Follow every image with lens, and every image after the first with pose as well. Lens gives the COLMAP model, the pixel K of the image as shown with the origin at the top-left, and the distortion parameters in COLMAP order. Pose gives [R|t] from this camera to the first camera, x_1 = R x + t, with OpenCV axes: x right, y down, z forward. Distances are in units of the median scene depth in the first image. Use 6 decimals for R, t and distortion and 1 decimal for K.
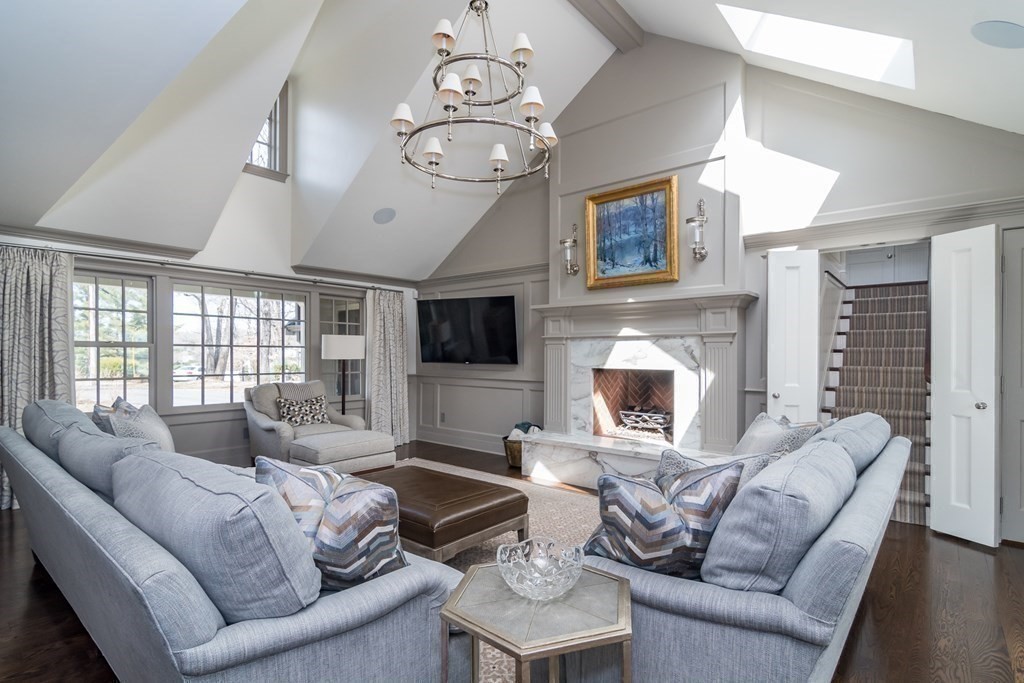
lens RADIAL K [[504.7, 0, 510.5], [0, 504.7, 362.9], [0, 0, 1]] dist [-0.001122, -0.000076]
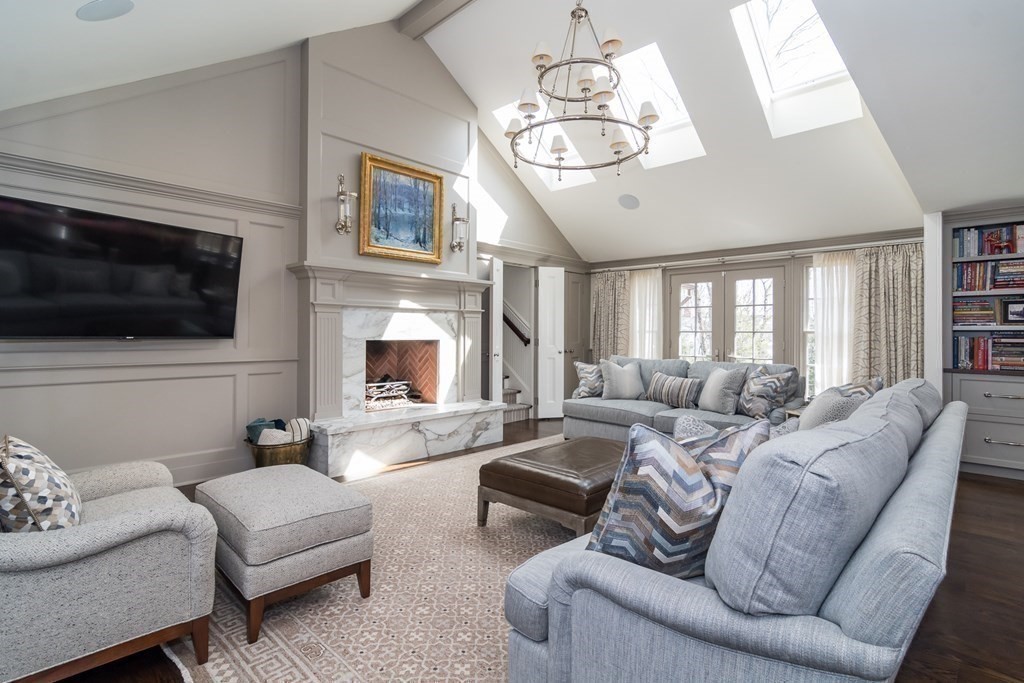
lens RADIAL K [[499.7, 0, 511.2], [0, 499.7, 336.4], [0, 0, 1]] dist [-0.006151, -0.000520]
pose [[0.060837, -0.009111, 0.998106, -0.781797], [0.011444, 0.999899, 0.008429, -0.001196], [-0.998082, 0.010910, 0.060935, 0.719671]]
